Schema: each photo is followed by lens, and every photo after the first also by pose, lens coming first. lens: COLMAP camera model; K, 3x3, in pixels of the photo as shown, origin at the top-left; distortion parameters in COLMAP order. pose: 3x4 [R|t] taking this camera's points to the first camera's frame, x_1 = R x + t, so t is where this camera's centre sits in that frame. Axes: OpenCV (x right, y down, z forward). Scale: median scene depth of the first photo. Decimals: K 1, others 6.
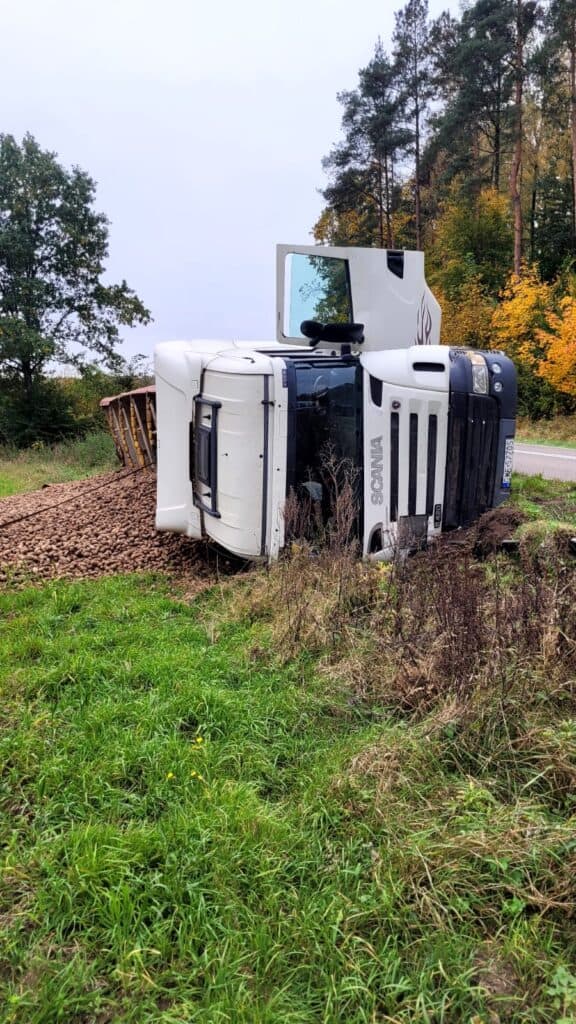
lens RADIAL K [[786.8, 0, 283.9], [0, 786.8, 510.5], [0, 0, 1]] dist [0.041537, -0.012046]
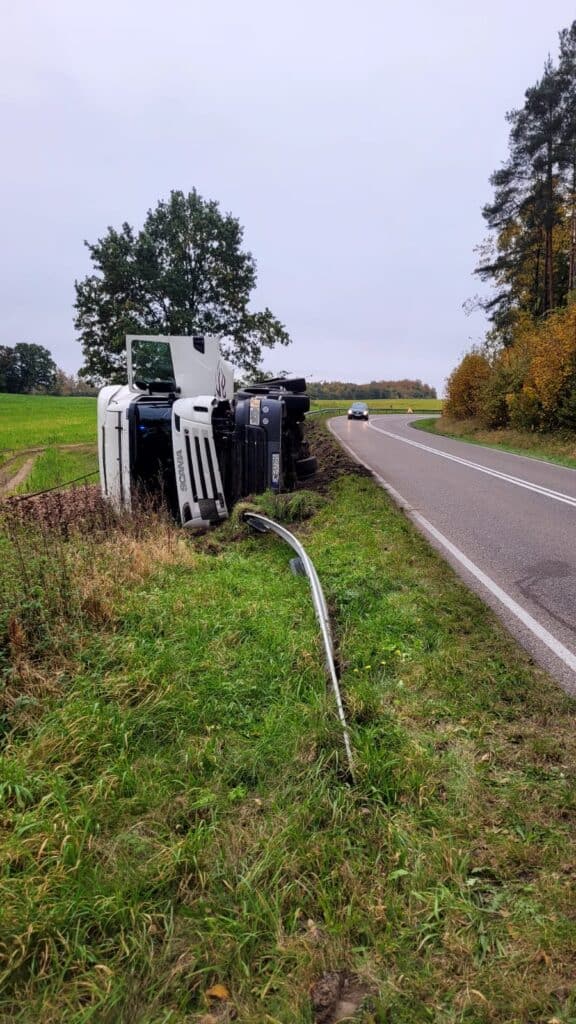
lens RADIAL K [[786.8, 0, 289.2], [0, 786.8, 534.8], [0, 0, 1]] dist [0.041537, -0.012046]
pose [[0.958943, 0.060021, -0.277175, 0.174927], [-0.053398, 0.998080, 0.031391, 0.004534], [0.278527, -0.015302, 0.960306, -0.116452]]
